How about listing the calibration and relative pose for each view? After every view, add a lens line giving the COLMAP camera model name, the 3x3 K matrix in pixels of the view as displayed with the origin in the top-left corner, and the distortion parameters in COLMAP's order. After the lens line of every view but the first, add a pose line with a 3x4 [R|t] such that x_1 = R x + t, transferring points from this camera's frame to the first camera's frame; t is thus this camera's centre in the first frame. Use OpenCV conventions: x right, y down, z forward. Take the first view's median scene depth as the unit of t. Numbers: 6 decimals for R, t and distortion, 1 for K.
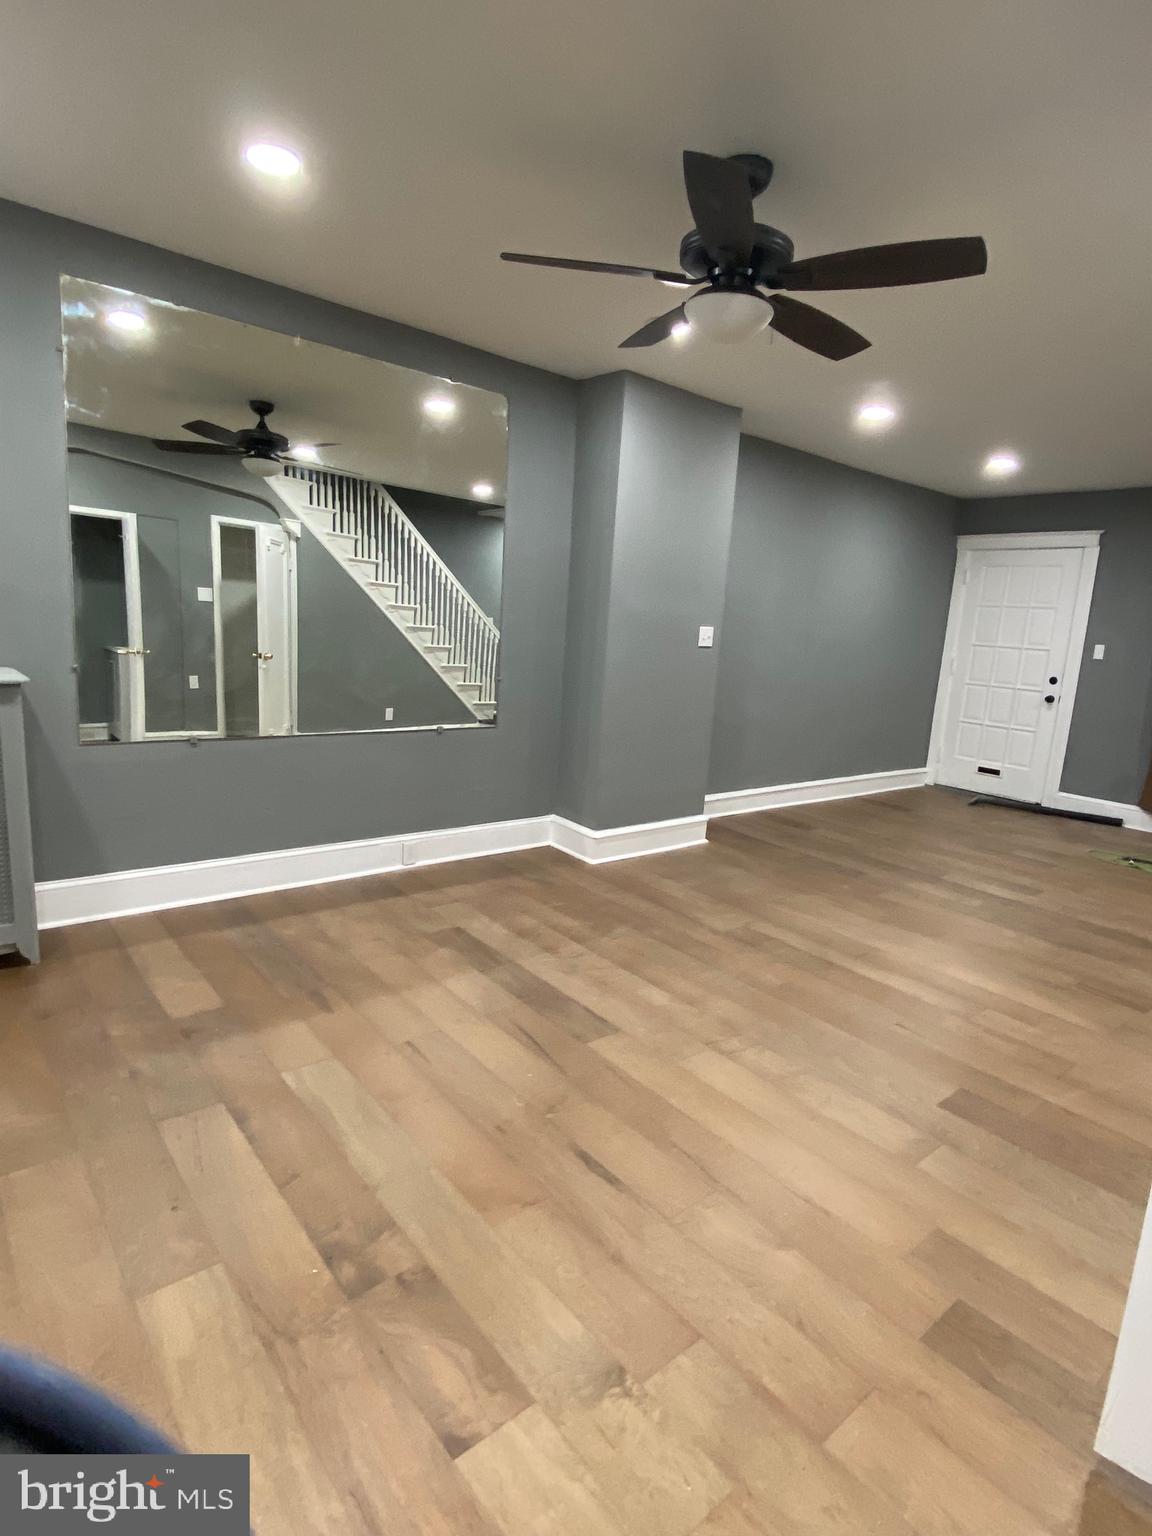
lens RADIAL K [[806.9, 0, 578.7], [0, 806.9, 767.1], [0, 0, 1]] dist [0.022700, -0.022549]
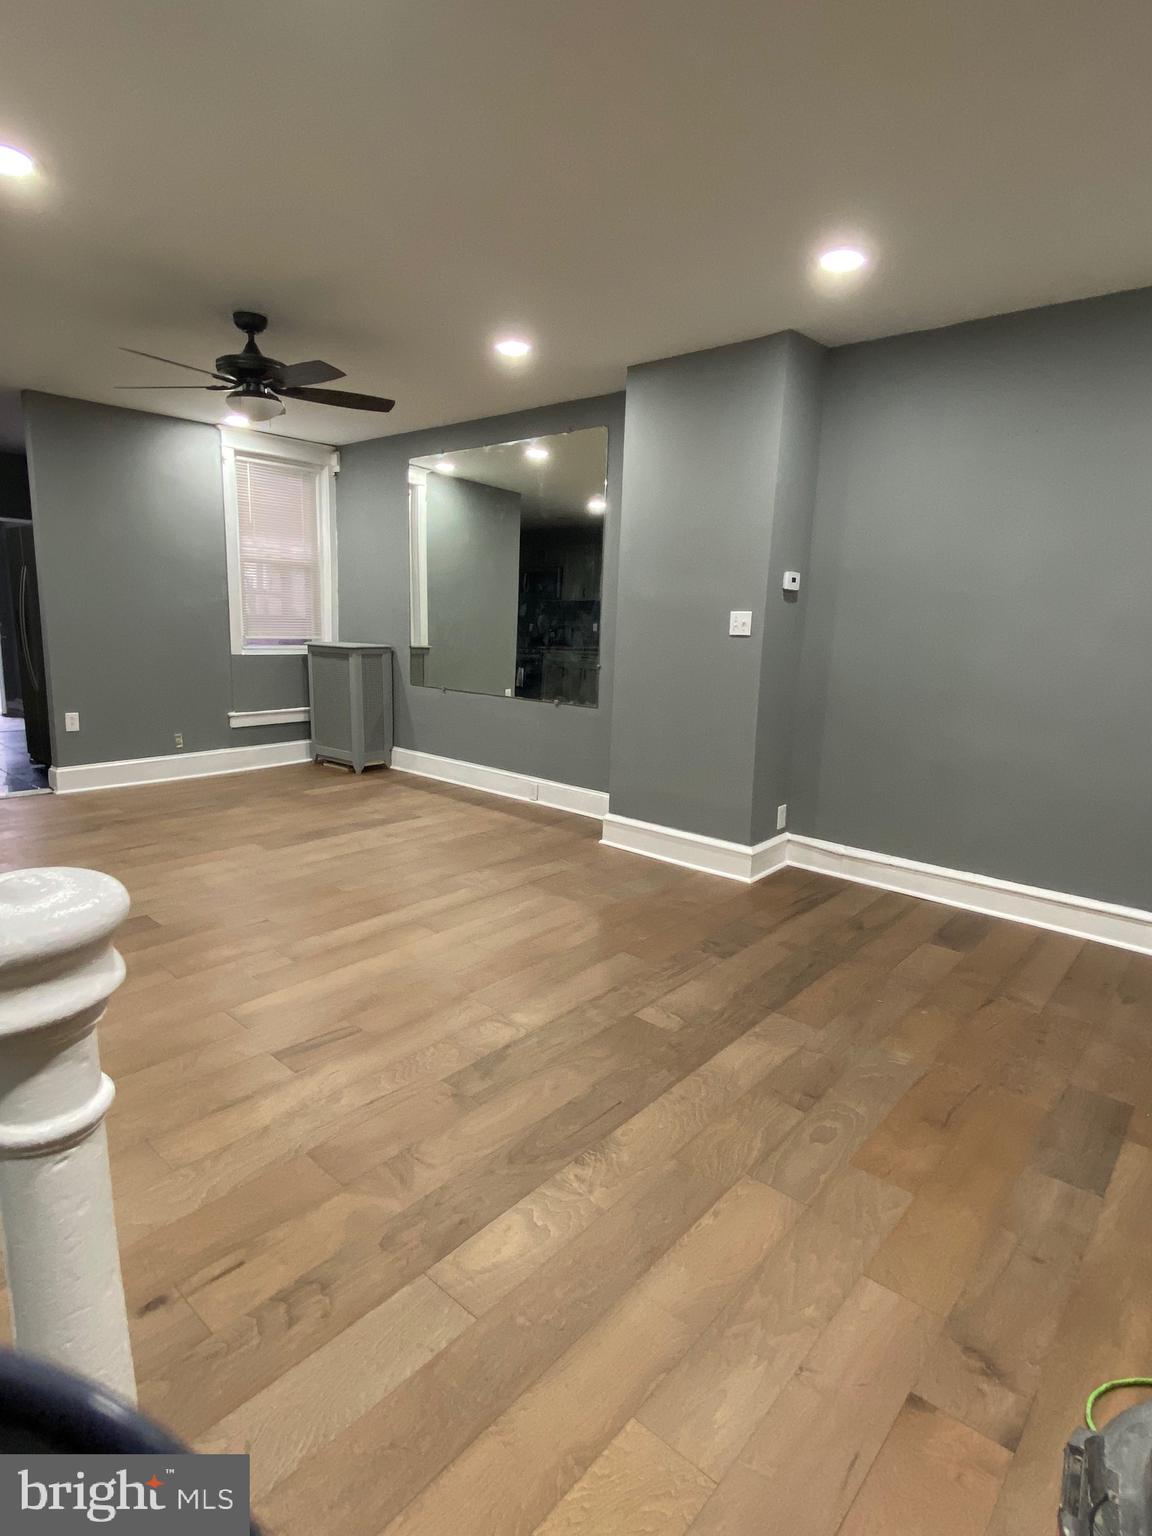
lens RADIAL K [[806.9, 0, 576.6], [0, 806.9, 771.3], [0, 0, 1]] dist [0.022700, -0.022549]
pose [[0.145934, 0.126006, -0.981237, 1.149235], [-0.199784, 0.975173, 0.095515, -0.070717], [0.968911, 0.182097, 0.167485, 0.866404]]
